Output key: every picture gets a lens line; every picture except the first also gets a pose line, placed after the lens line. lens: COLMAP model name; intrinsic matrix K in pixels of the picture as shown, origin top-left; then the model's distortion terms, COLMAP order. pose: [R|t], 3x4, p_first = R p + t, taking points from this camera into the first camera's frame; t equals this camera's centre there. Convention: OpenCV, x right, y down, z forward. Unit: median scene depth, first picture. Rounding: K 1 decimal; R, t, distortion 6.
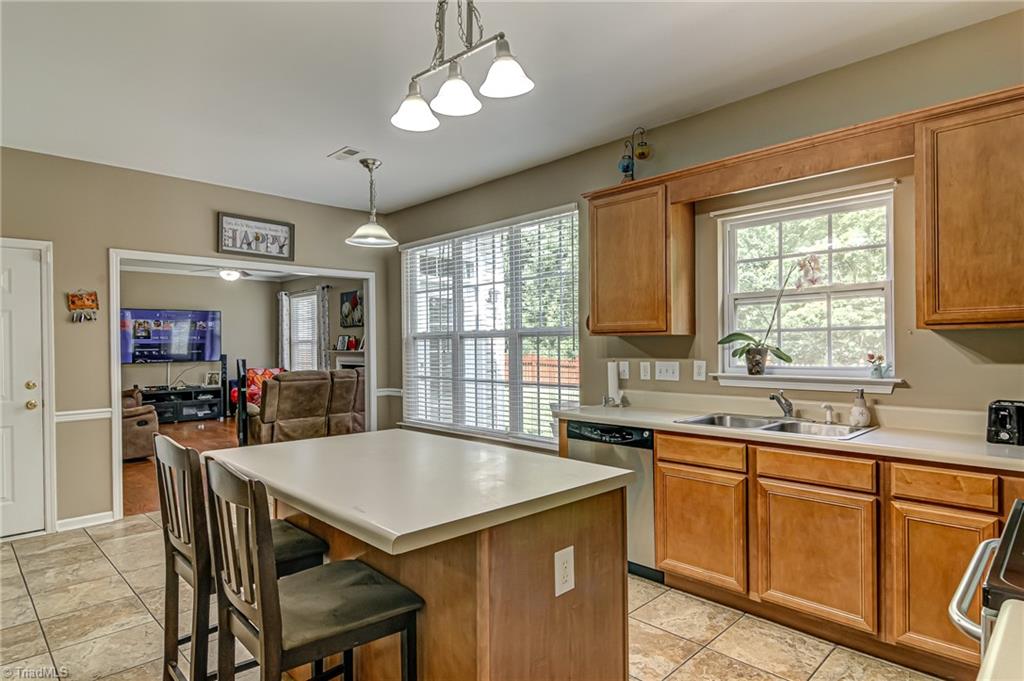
lens RADIAL K [[566.0, 0, 517.1], [0, 566.0, 347.2], [0, 0, 1]] dist [0.022013, -0.000550]
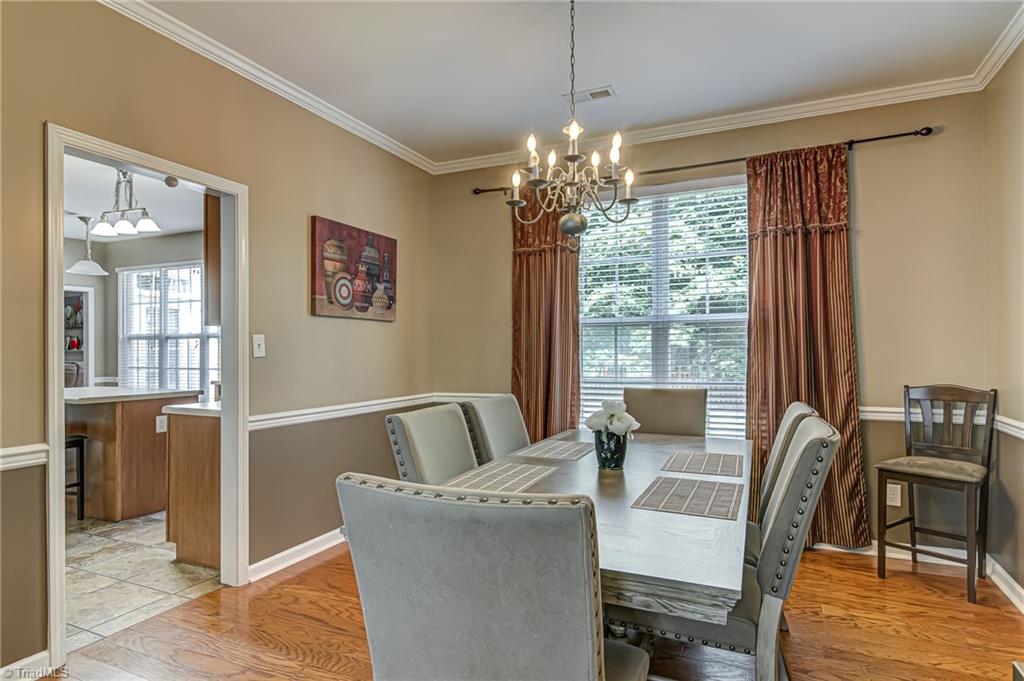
lens RADIAL K [[566.0, 0, 517.1], [0, 566.0, 347.2], [0, 0, 1]] dist [0.022013, -0.000550]
pose [[0.933193, 0.011715, 0.359183, 0.146919], [-0.007213, 0.999878, -0.013872, 0.013416], [-0.359302, 0.010354, 0.933164, -0.456652]]
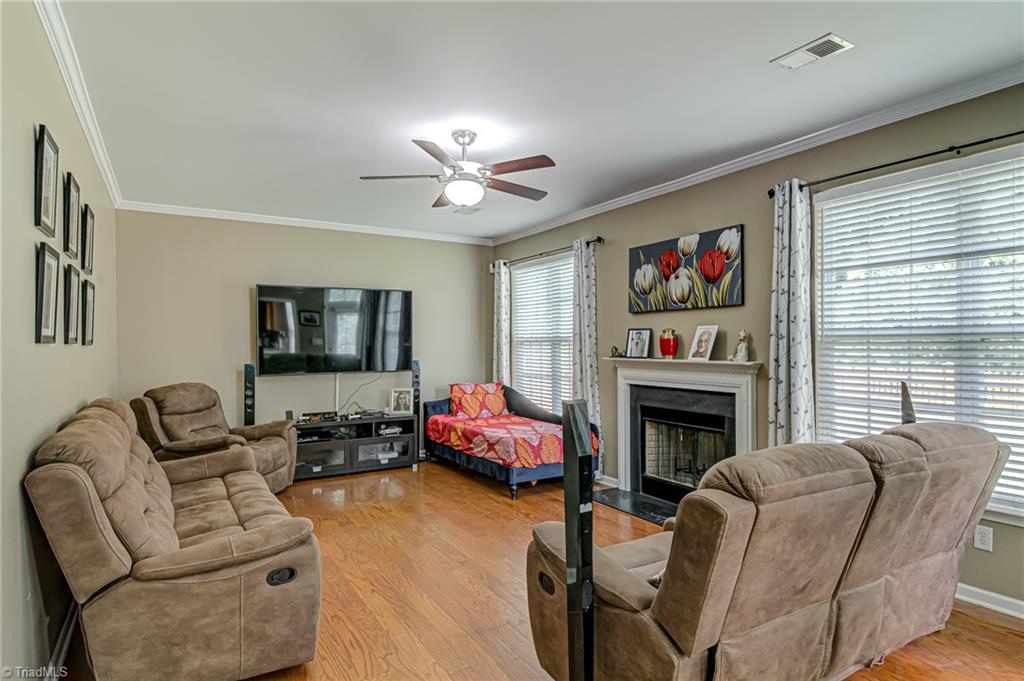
lens RADIAL K [[566.0, 0, 517.1], [0, 566.0, 347.2], [0, 0, 1]] dist [0.022013, -0.000550]
pose [[0.973762, 0.006567, -0.227472, -0.439049], [-0.006108, 0.999978, 0.002722, -0.006795], [0.227485, -0.001262, 0.973781, 0.695909]]
